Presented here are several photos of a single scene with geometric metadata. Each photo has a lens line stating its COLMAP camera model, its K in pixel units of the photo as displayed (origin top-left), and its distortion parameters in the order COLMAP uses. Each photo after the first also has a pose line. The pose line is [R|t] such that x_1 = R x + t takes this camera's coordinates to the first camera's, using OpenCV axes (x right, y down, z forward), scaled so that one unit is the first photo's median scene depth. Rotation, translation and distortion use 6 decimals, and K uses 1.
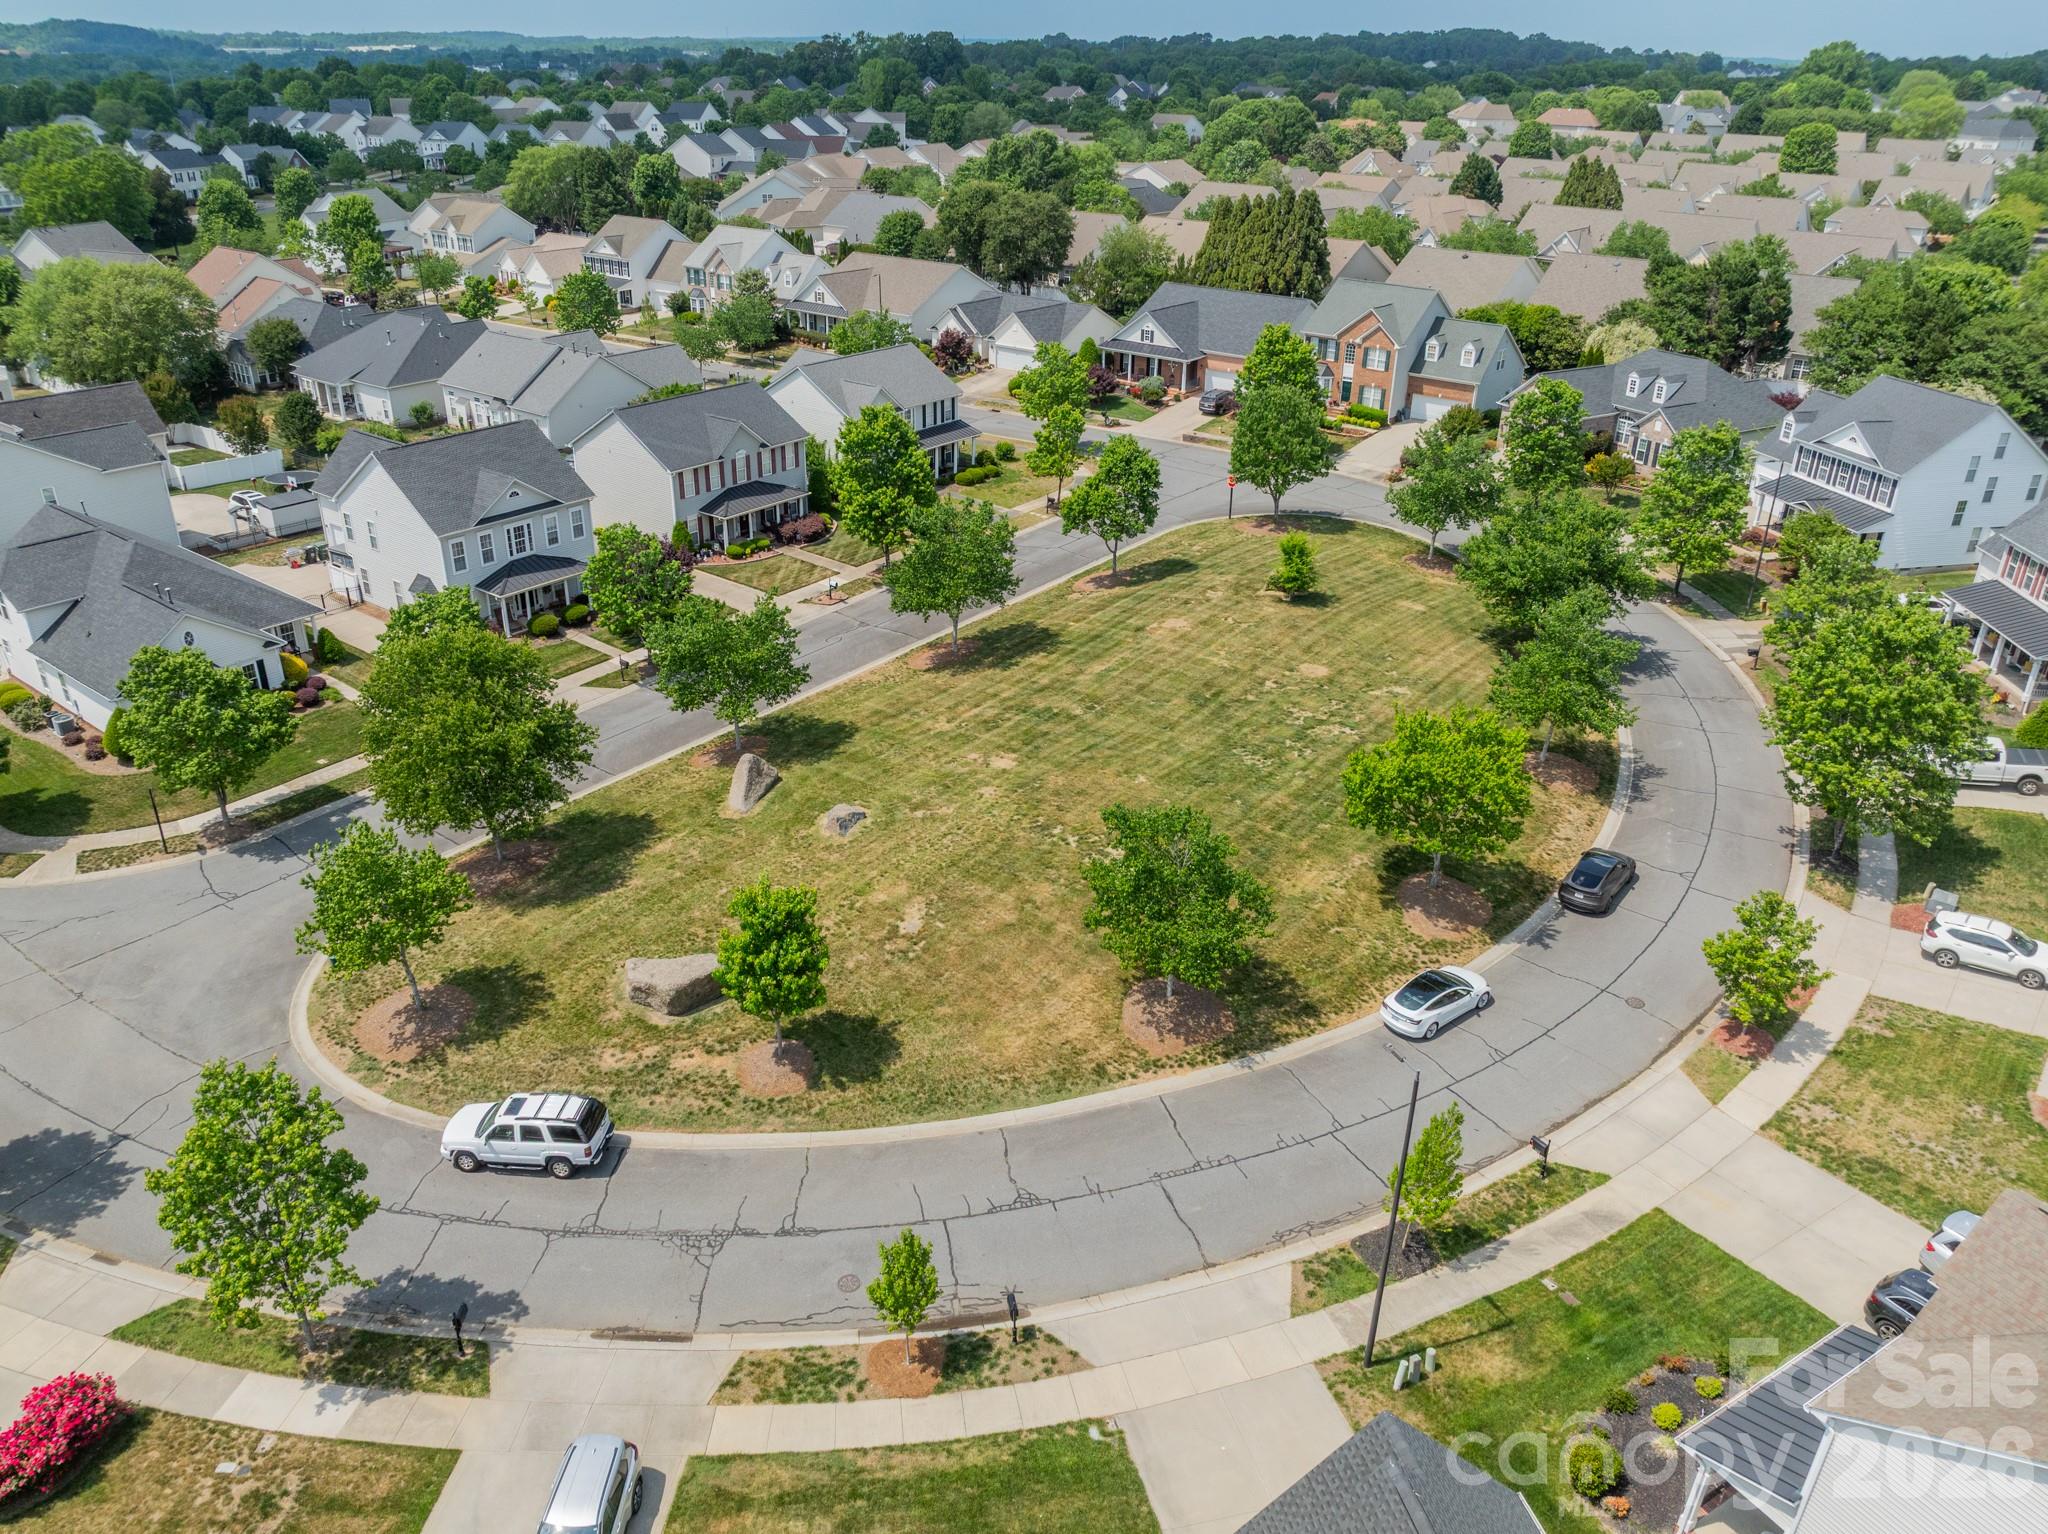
lens RADIAL K [[1465.7, 0, 1018.4], [0, 1465.7, 764.2], [0, 0, 1]] dist [-0.038992, 0.004348]
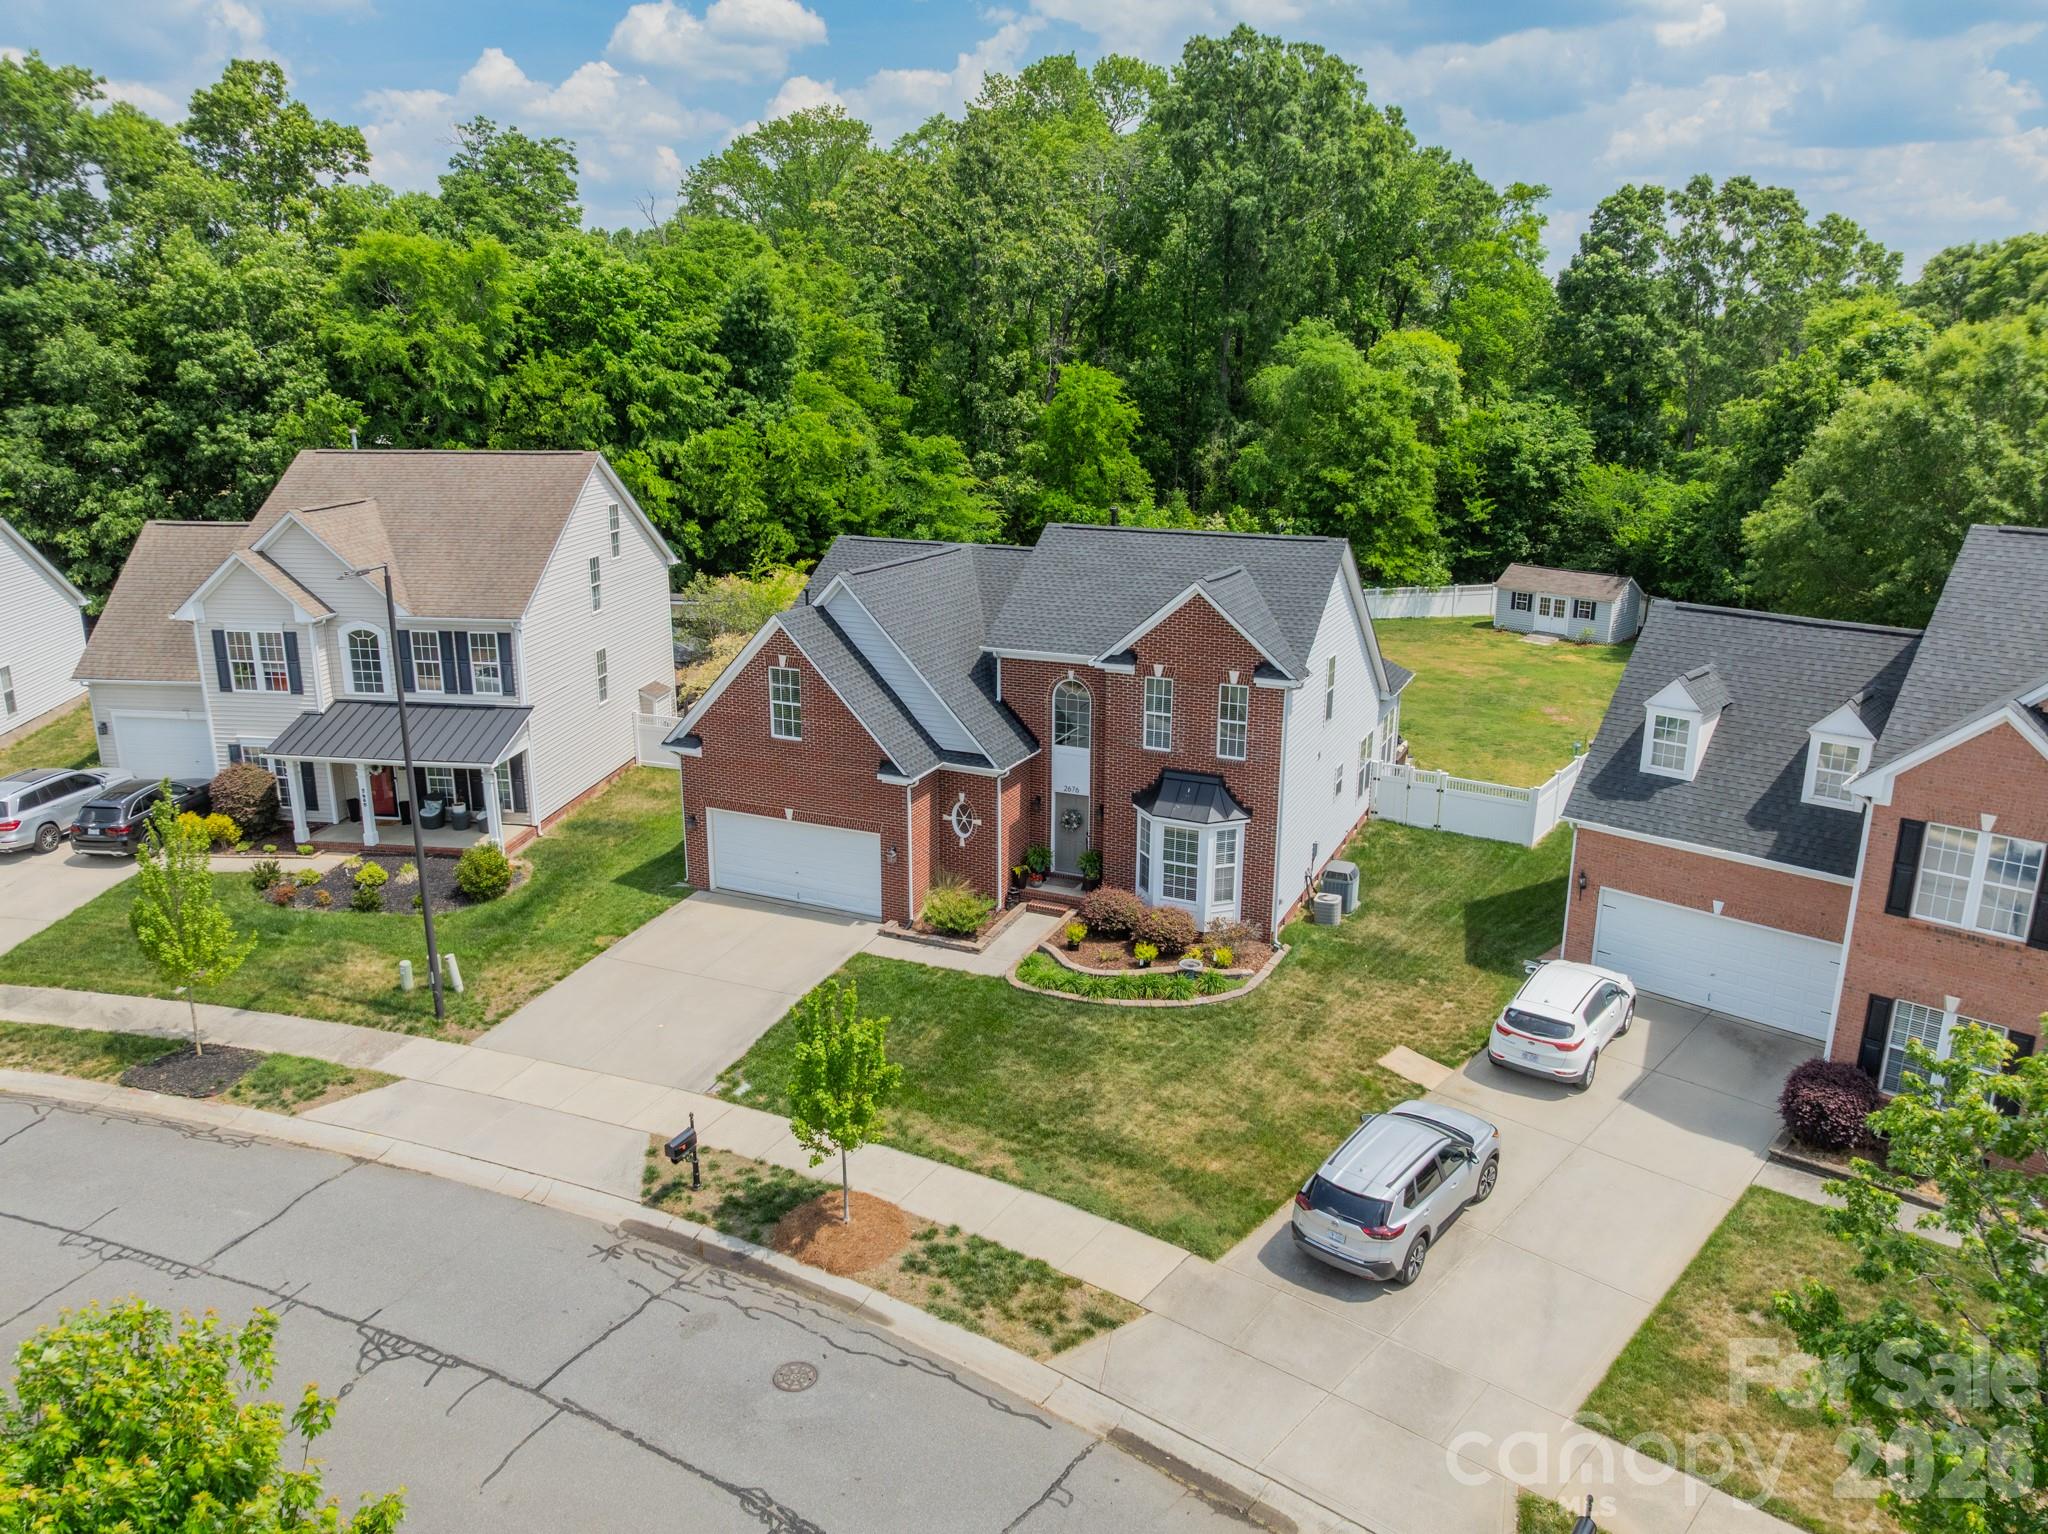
lens RADIAL K [[1444.7, 0, 1024.0], [0, 1444.7, 767.0], [0, 0, 1]] dist [-0.043188, 0.004681]
pose [[-0.792635, -0.183548, 0.581412, -0.425482], [0.254049, 0.767453, 0.588622, -0.074008], [-0.554247, 0.614269, -0.561679, 1.102285]]
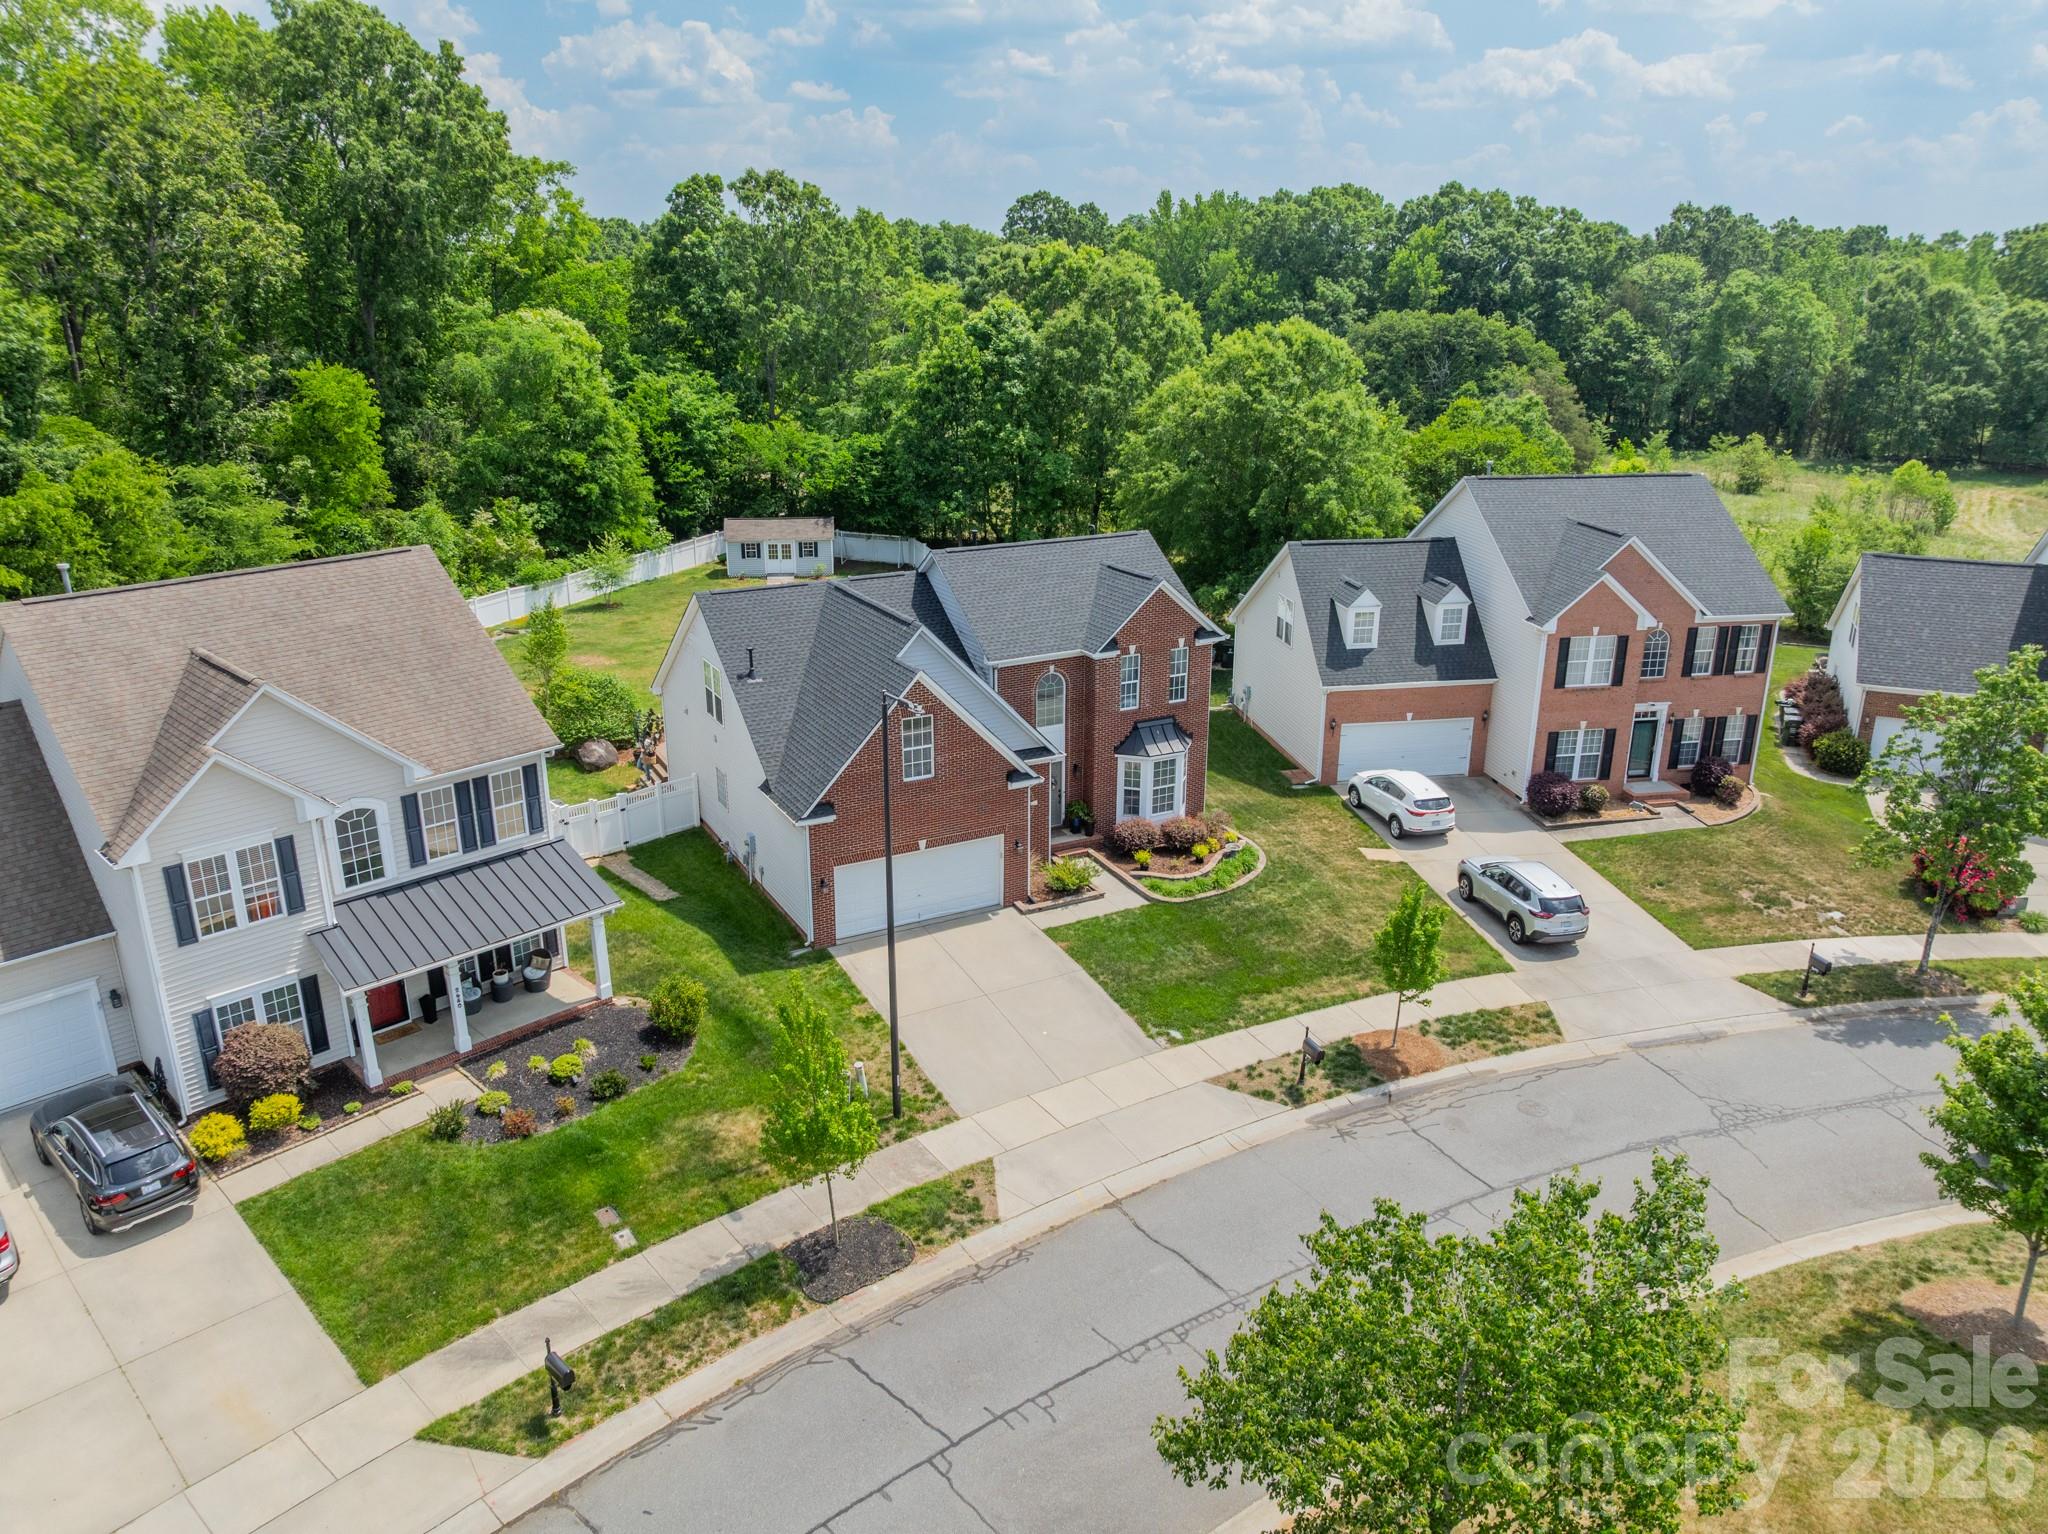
lens RADIAL K [[1437.7, 0, 1029.0], [0, 1437.7, 769.1], [0, 0, 1]] dist [-0.031290, -0.001941]
pose [[-0.964262, 0.068974, -0.255815, 0.338268], [-0.132976, 0.709121, 0.692434, -0.283011], [0.229164, 0.701705, -0.674607, 1.333842]]
